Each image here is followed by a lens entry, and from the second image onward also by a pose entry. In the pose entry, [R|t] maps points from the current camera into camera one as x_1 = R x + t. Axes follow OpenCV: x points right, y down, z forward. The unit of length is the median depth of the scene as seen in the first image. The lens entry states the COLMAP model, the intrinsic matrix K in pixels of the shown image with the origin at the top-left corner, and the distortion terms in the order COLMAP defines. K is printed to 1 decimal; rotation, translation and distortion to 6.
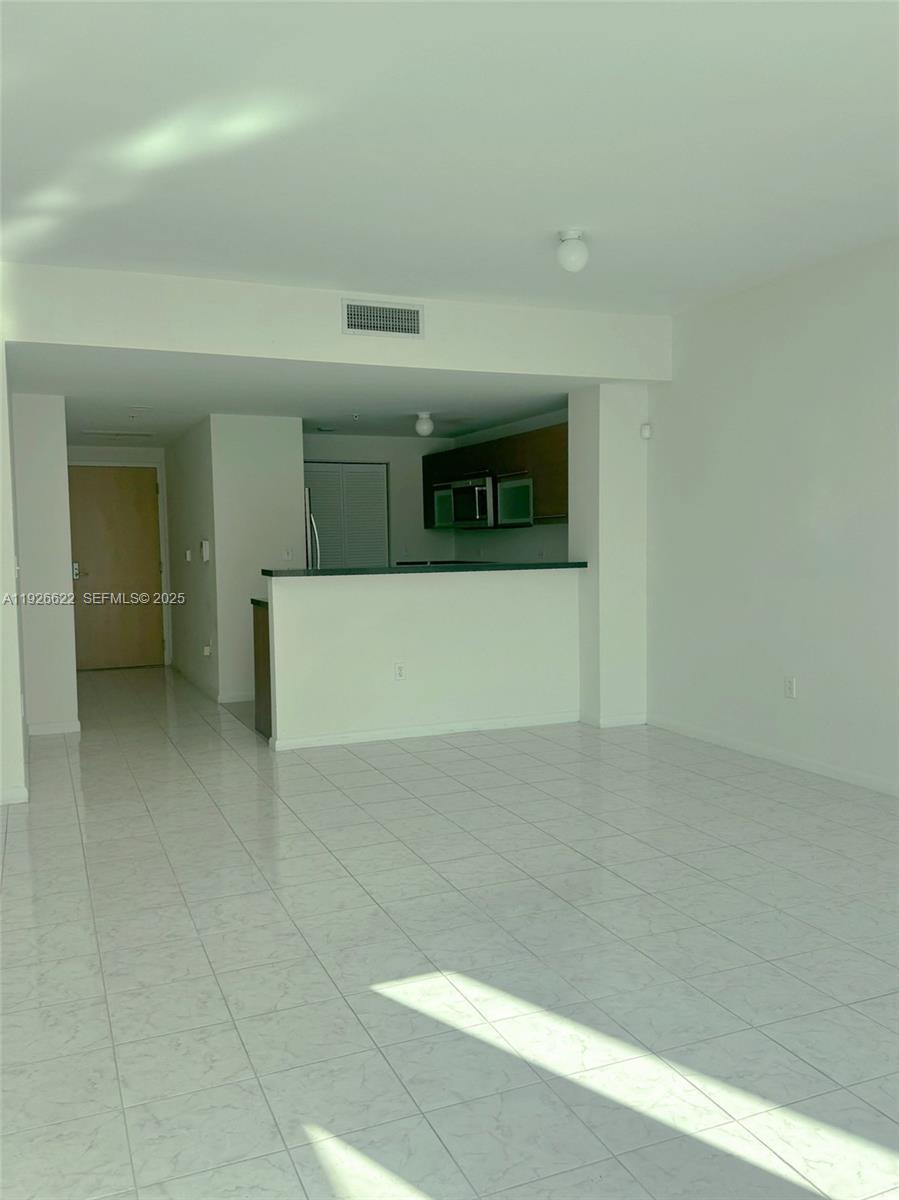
lens RADIAL K [[968.4, 0, 448.9], [0, 968.4, 599.7], [0, 0, 1]] dist [0.001978, 0.000098]
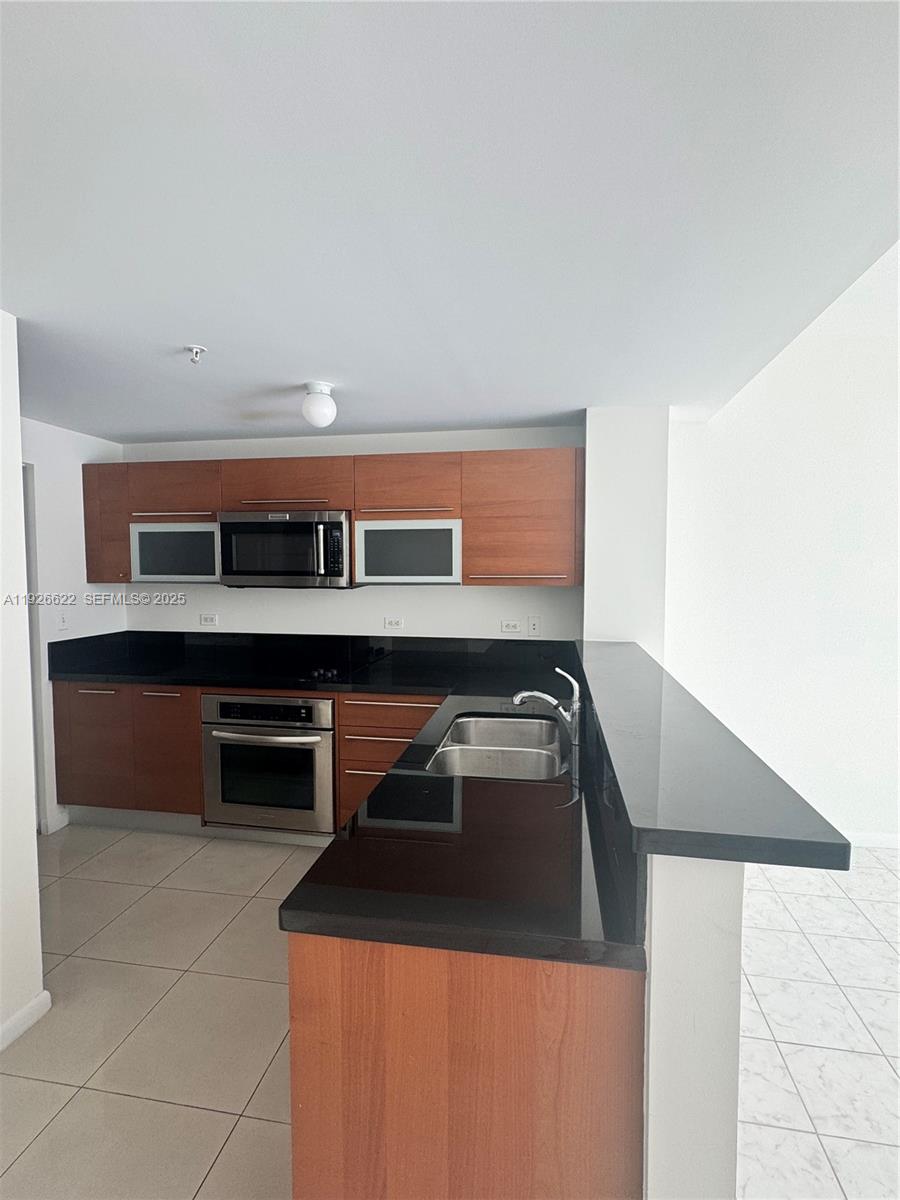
lens RADIAL K [[596.1, 0, 448.1], [0, 596.1, 602.3], [0, 0, 1]] dist [-0.004036, -0.000333]
pose [[0.548904, -0.025104, 0.835508, -0.272401], [0.040069, 0.999190, 0.003697, -0.066664], [-0.834924, 0.031449, 0.549466, 0.756318]]
